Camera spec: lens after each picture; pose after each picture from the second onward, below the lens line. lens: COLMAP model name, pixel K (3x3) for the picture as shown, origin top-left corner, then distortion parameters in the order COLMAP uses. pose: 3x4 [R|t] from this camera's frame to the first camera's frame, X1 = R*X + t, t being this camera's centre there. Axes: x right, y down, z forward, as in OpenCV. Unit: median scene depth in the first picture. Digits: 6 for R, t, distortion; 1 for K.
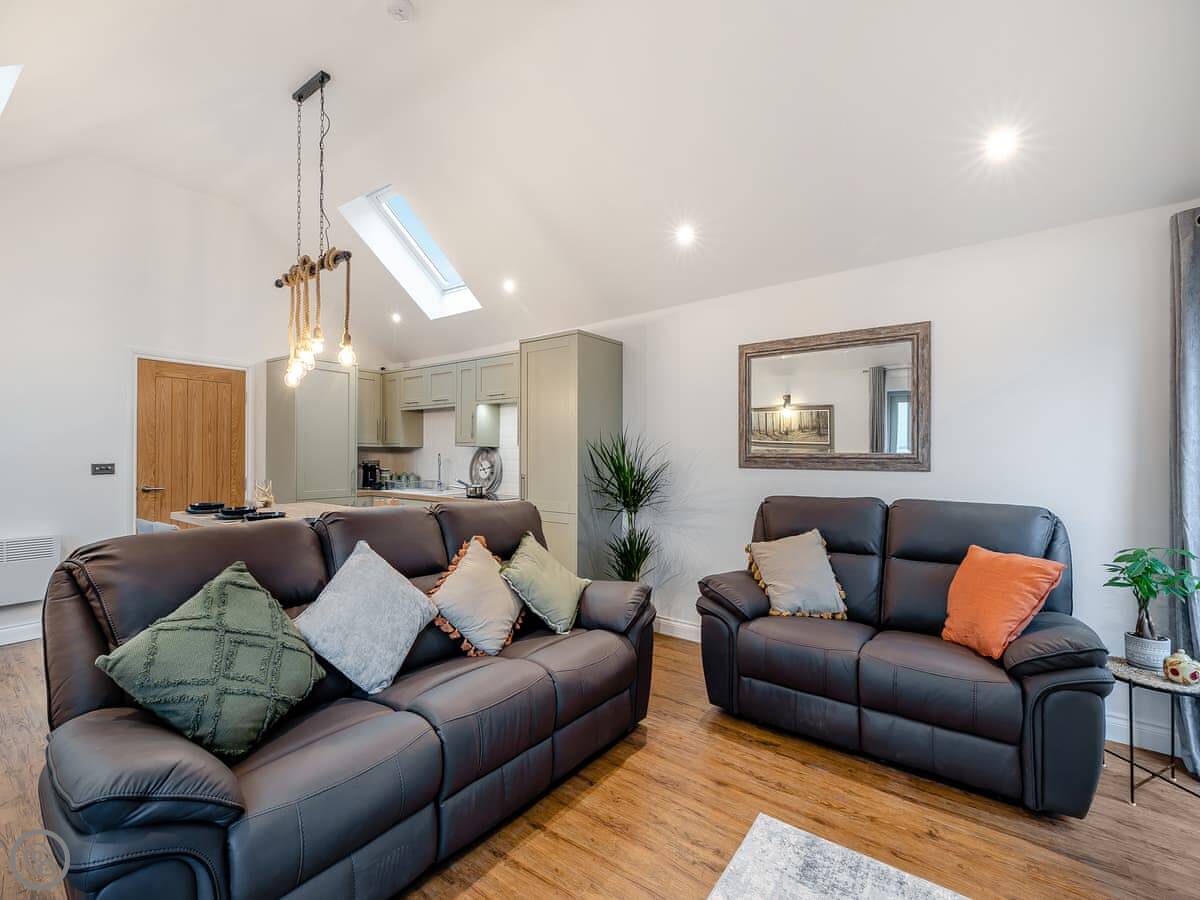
lens RADIAL K [[547.3, 0, 595.8], [0, 547.3, 454.1], [0, 0, 1]] dist [0.004278, -0.000129]
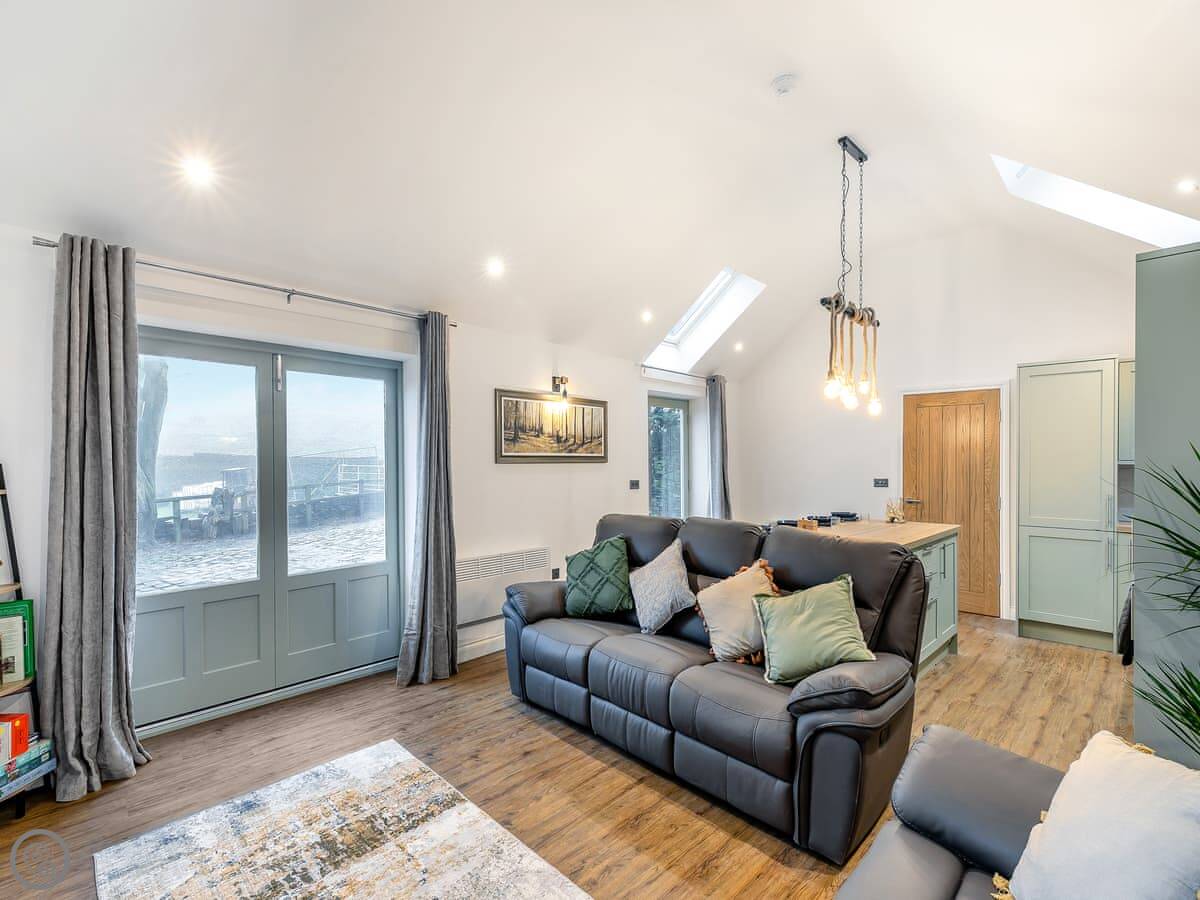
lens RADIAL K [[547.3, 0, 585.9], [0, 547.3, 462.6], [0, 0, 1]] dist [0.004278, -0.000129]
pose [[-0.162557, -0.000086, -0.986699, 0.575143], [-0.001015, 0.999999, 0.000080, -0.023570], [0.986699, 0.001015, -0.162557, 0.540459]]
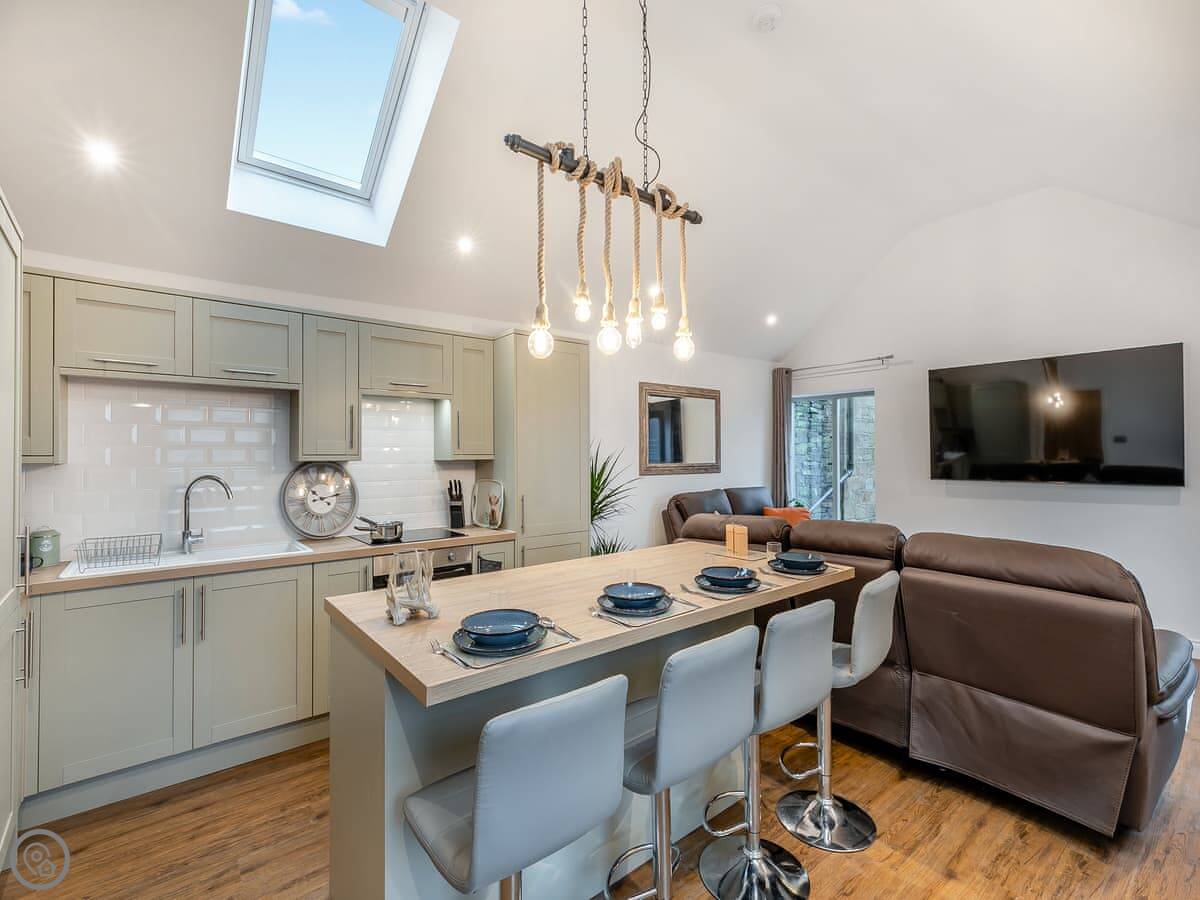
lens RADIAL K [[535.1, 0, 605.4], [0, 535.1, 450.8], [0, 0, 1]] dist [0.004052, 0.000242]
pose [[0.229174, 0.005520, 0.973370, -0.931004], [0.009300, 0.999926, -0.007860, -0.023095], [-0.973341, 0.010853, 0.229106, 0.732716]]
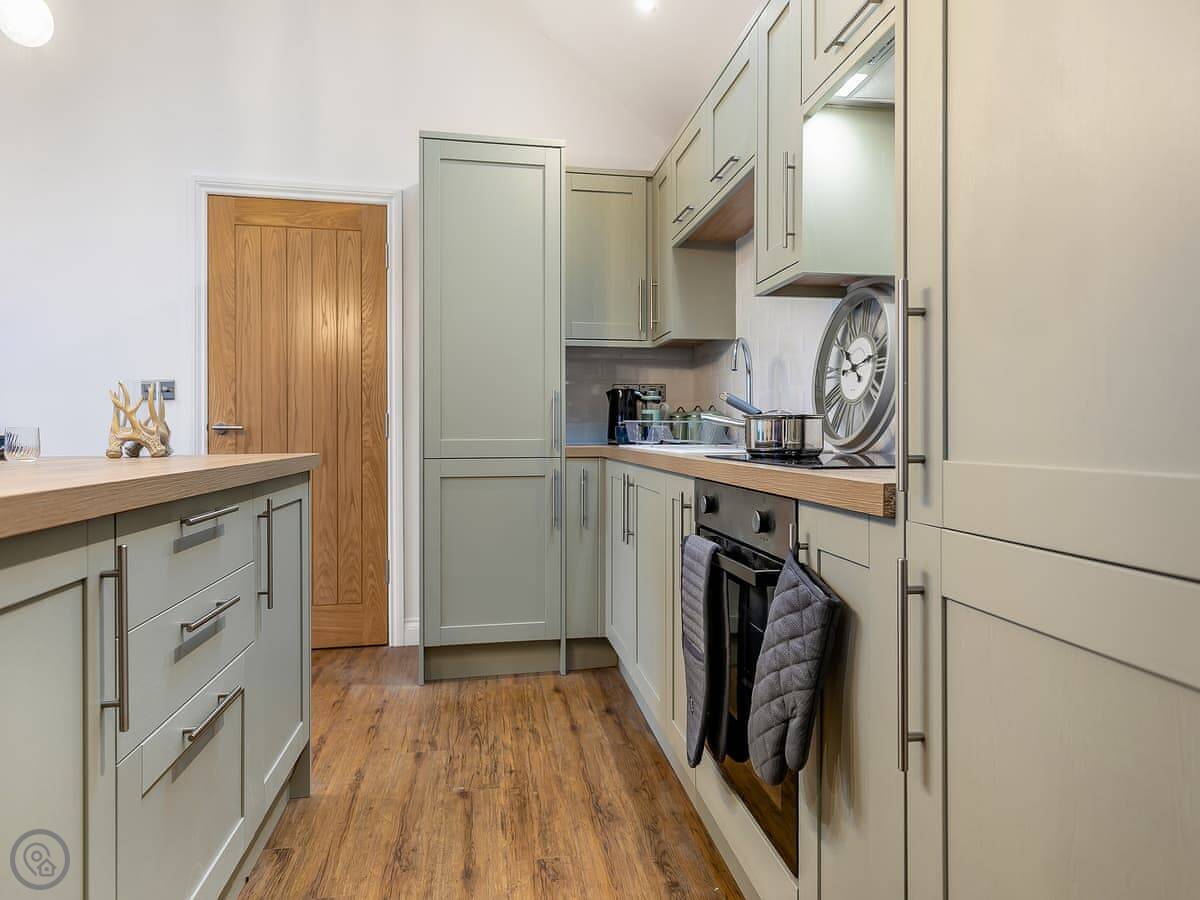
lens RADIAL K [[694.8, 0, 584.3], [0, 694.8, 433.4], [0, 0, 1]] dist [0.008894, 0.000761]
pose [[0.710246, -0.005004, -0.703935, -0.066276], [0.004737, 0.999986, -0.002329, 0.081094], [0.703937, -0.001681, 0.710260, 0.847069]]
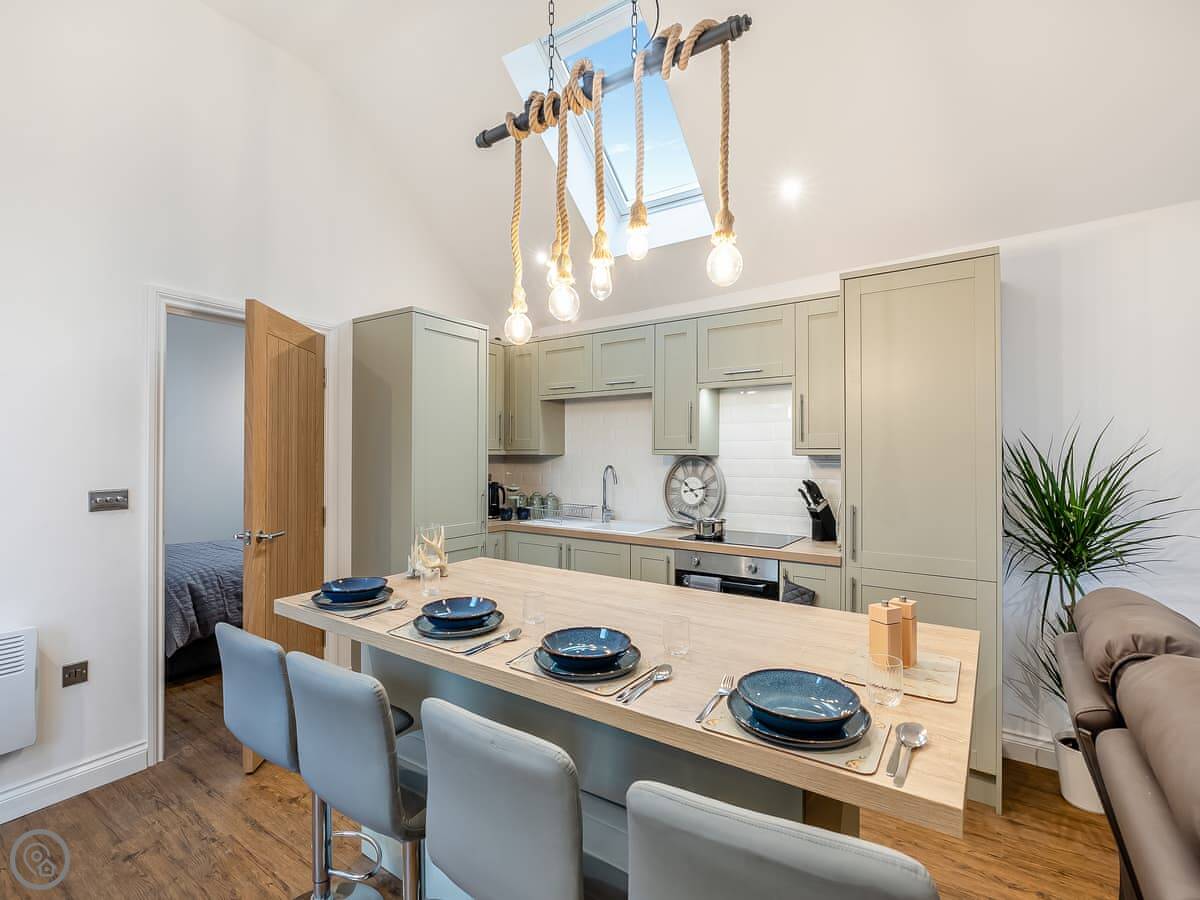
lens RADIAL K [[576.2, 0, 589.4], [0, 576.2, 454.9], [0, 0, 1]] dist [-0.005108, 0.000199]
pose [[0.999544, -0.003154, 0.030037, -0.453027], [0.003133, 0.999995, 0.000732, -0.019395], [-0.030039, -0.000638, 0.999549, 0.426343]]
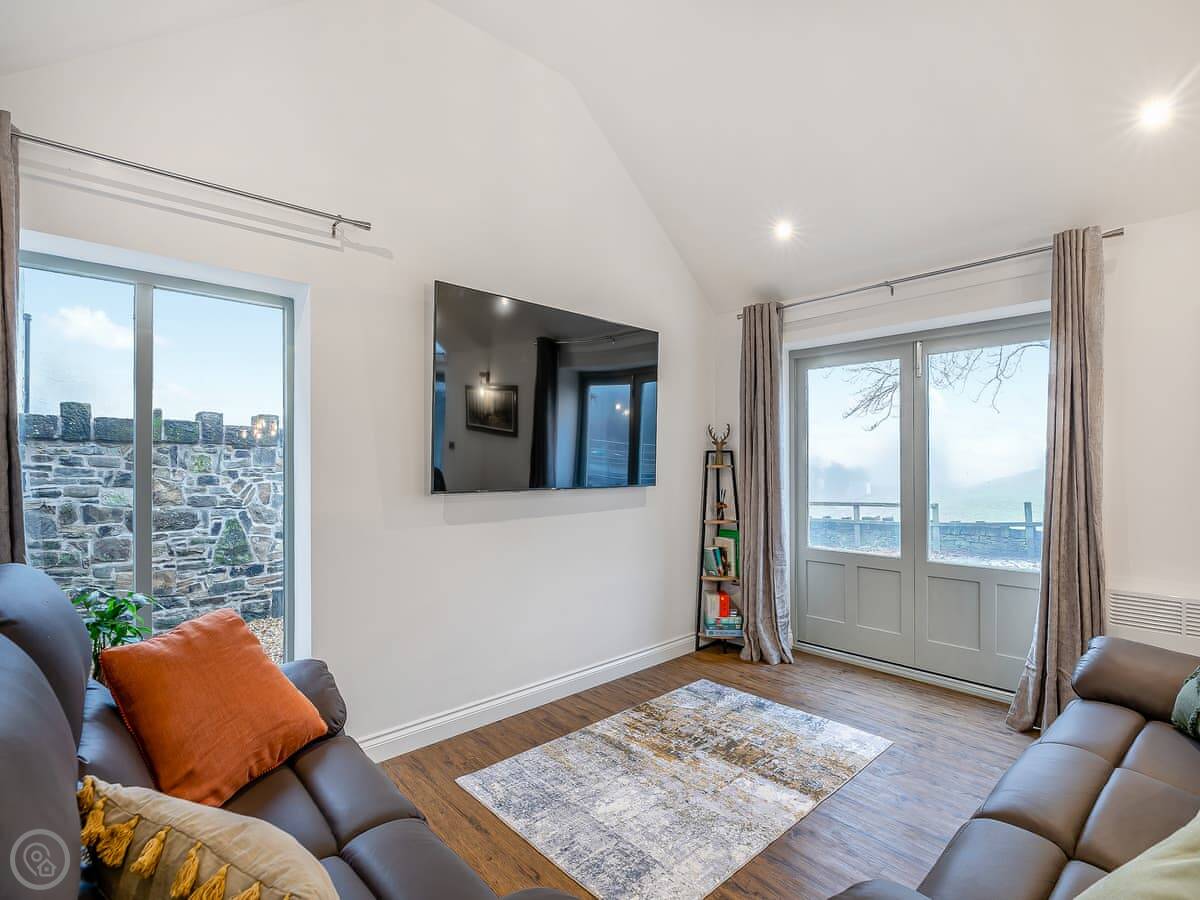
lens RADIAL K [[576.2, 0, 611.6], [0, 576.2, 464.0], [0, 0, 1]] dist [-0.005108, 0.000199]
pose [[-0.980725, -0.001555, 0.195387, 0.104938], [-0.000653, 0.999989, 0.004678, -0.001064], [-0.195392, 0.004460, -0.980715, 0.923709]]
